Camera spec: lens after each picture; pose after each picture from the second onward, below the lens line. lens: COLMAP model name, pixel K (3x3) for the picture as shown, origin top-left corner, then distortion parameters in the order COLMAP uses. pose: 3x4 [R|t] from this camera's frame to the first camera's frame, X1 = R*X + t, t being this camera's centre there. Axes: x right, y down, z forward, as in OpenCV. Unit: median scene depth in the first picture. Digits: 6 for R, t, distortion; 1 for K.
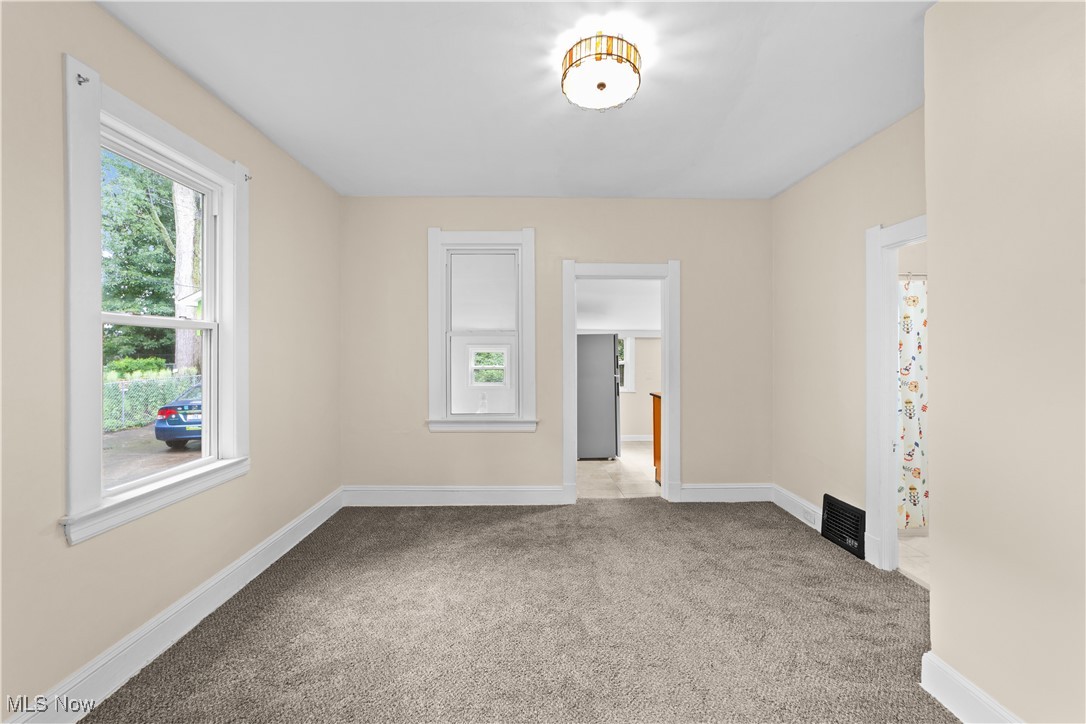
lens RADIAL K [[419.0, 0, 533.4], [0, 419.0, 354.5], [0, 0, 1]] dist [-0.014179, 0.005681]
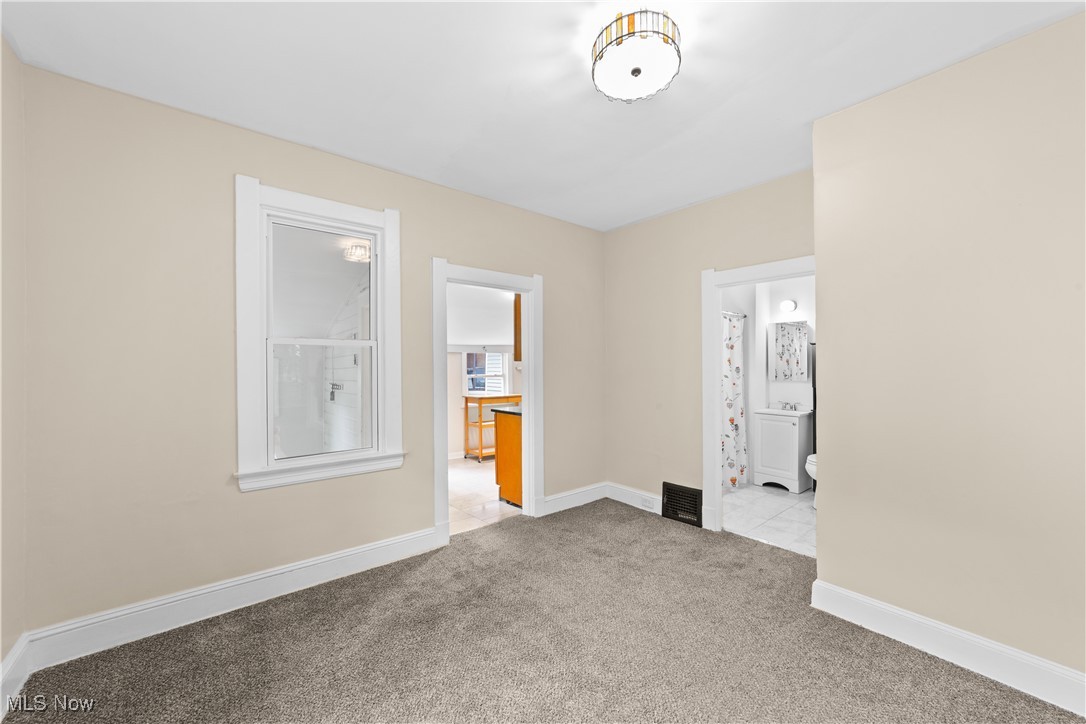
lens RADIAL K [[419.0, 0, 544.0], [0, 419.0, 367.9], [0, 0, 1]] dist [-0.014179, 0.005681]
pose [[0.783533, -0.004179, 0.621336, -0.332384], [0.008235, 0.999959, -0.003659, 0.000725], [-0.621295, 0.007984, 0.783536, 0.248788]]
